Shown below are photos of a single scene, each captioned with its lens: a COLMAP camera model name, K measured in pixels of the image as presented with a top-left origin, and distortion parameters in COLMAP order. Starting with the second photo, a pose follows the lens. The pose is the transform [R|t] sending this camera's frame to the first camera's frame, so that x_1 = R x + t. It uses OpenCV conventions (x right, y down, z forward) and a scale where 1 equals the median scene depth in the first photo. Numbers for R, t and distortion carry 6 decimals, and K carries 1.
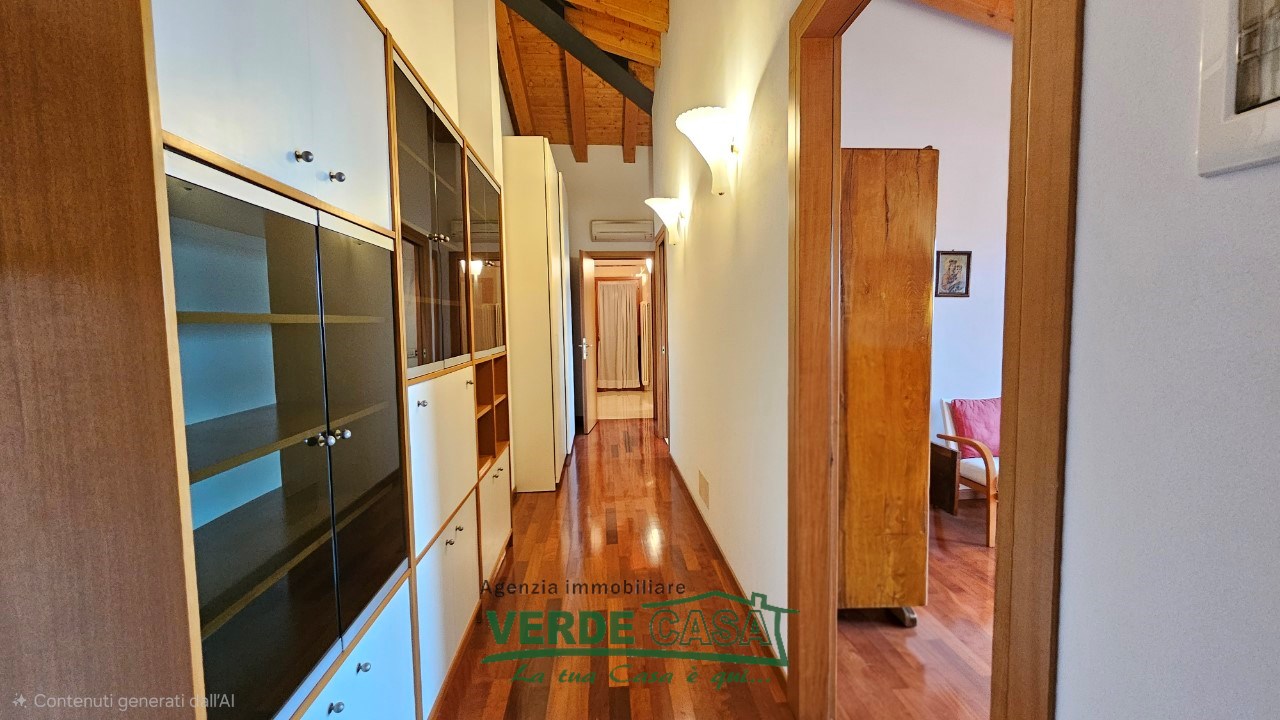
lens RADIAL K [[528.7, 0, 639.1], [0, 528.7, 356.5], [0, 0, 1]] dist [0.001169, 0.001484]
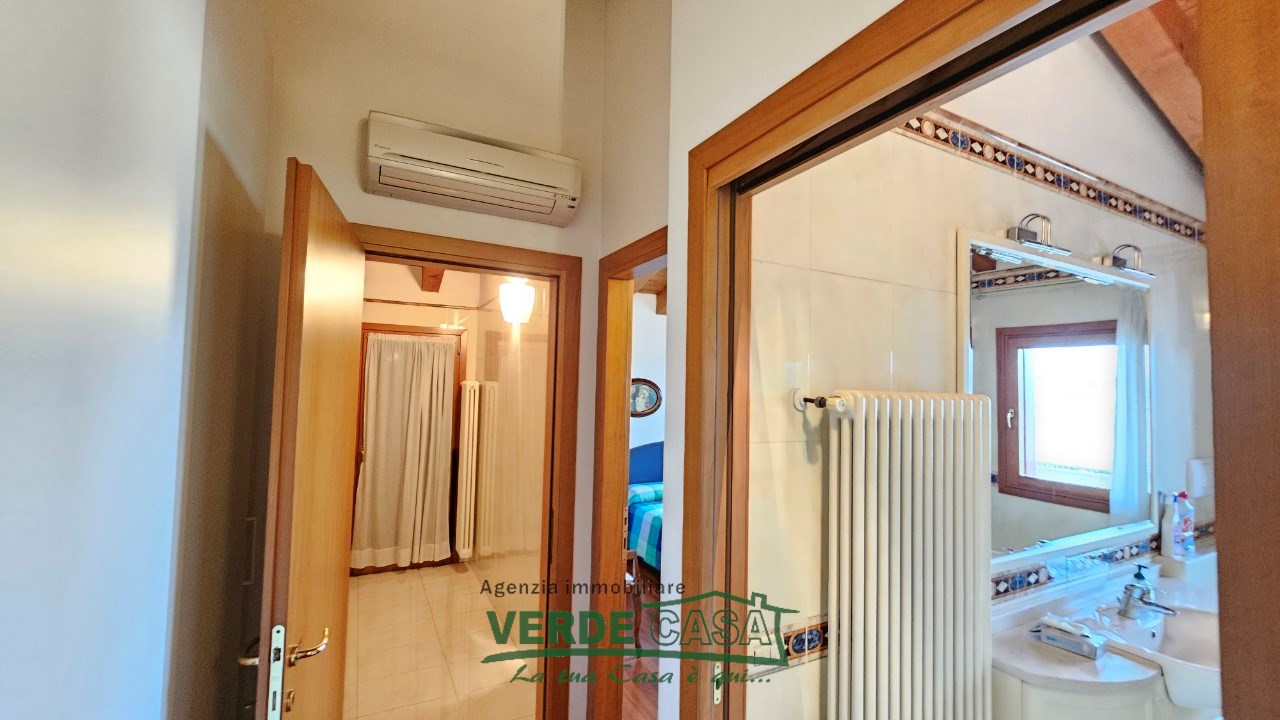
lens RADIAL K [[528.7, 0, 637.8], [0, 528.7, 360.8], [0, 0, 1]] dist [0.001169, 0.001484]
pose [[0.917912, 0.062033, 0.391905, -0.041645], [-0.017679, 0.993117, -0.115789, -0.067671], [-0.396390, 0.099355, 0.912690, 0.483041]]
